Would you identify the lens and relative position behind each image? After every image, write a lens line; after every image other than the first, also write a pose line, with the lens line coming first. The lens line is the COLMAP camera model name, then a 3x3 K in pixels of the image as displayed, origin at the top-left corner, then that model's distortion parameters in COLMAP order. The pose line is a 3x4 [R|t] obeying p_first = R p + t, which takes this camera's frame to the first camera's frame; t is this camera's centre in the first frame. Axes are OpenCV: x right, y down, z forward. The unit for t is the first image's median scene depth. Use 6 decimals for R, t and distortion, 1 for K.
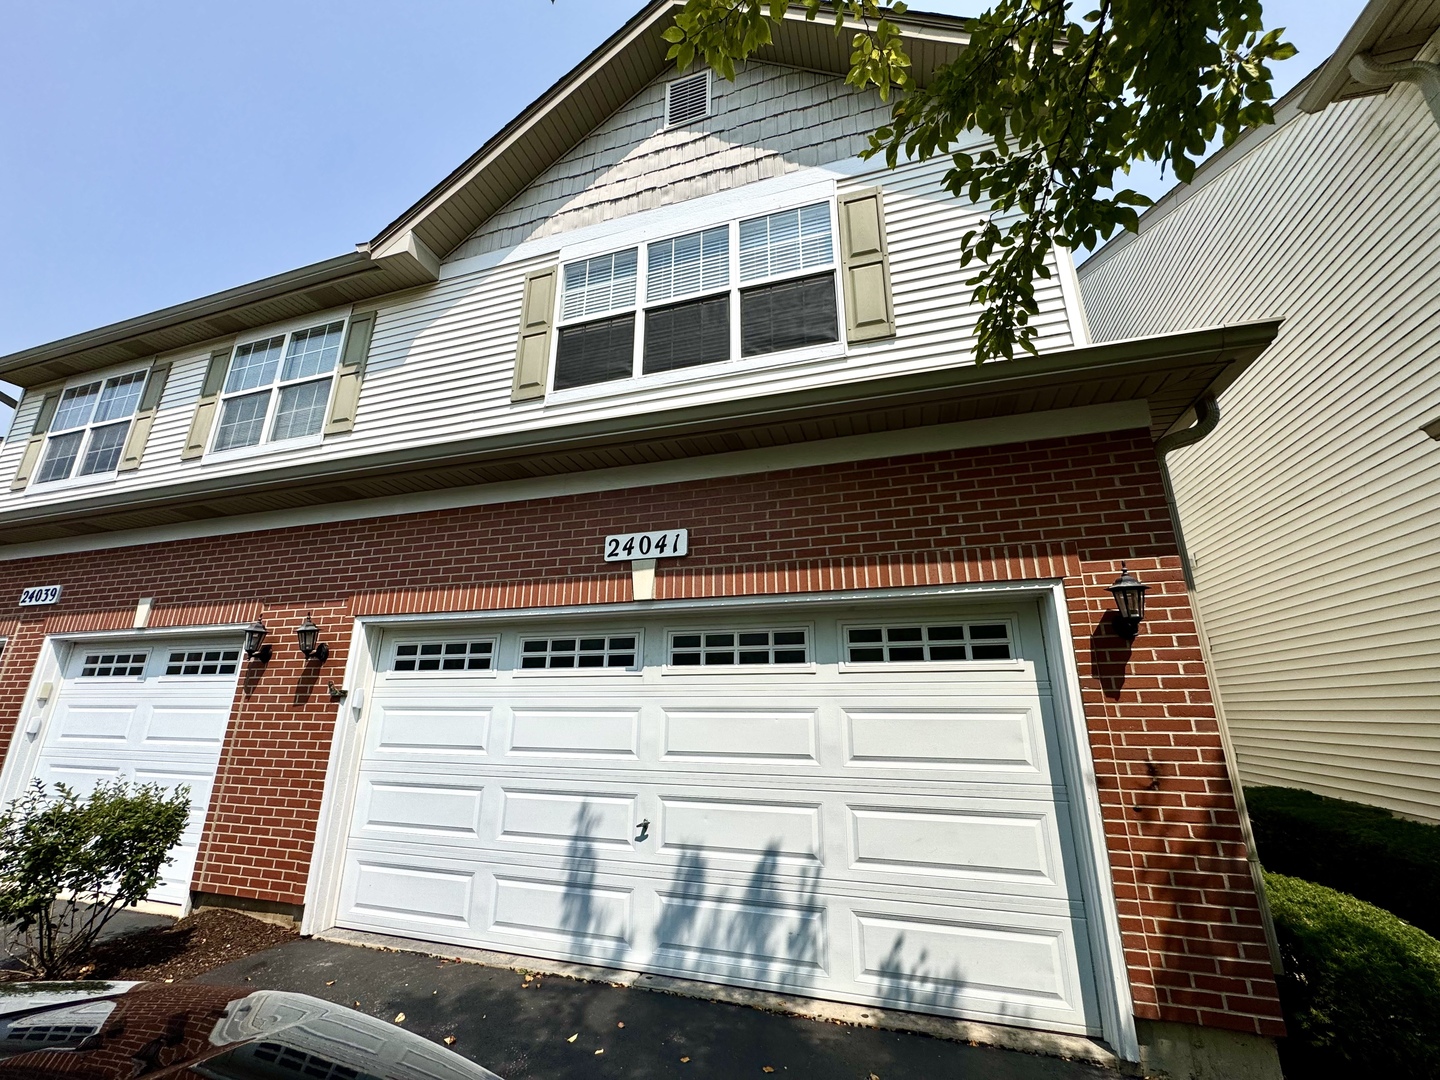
lens RADIAL K [[579.2, 0, 715.7], [0, 579.2, 539.4], [0, 0, 1]] dist [-0.006329, 0.001751]
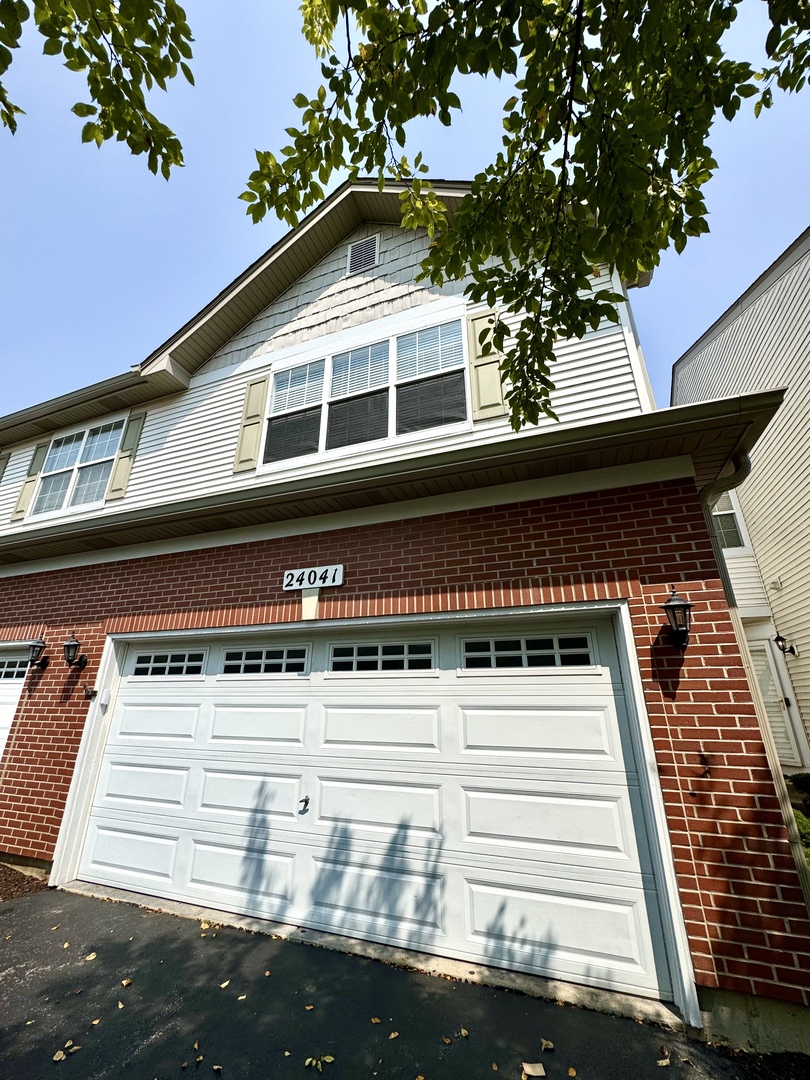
lens RADIAL K [[434.4, 0, 406.5], [0, 434.4, 539.3], [0, 0, 1]] dist [-0.006329, 0.001751]
pose [[0.998151, -0.020251, -0.057303, 0.163988], [0.015747, 0.996830, -0.077987, 0.004422], [0.058701, 0.076941, 0.995306, 0.033467]]
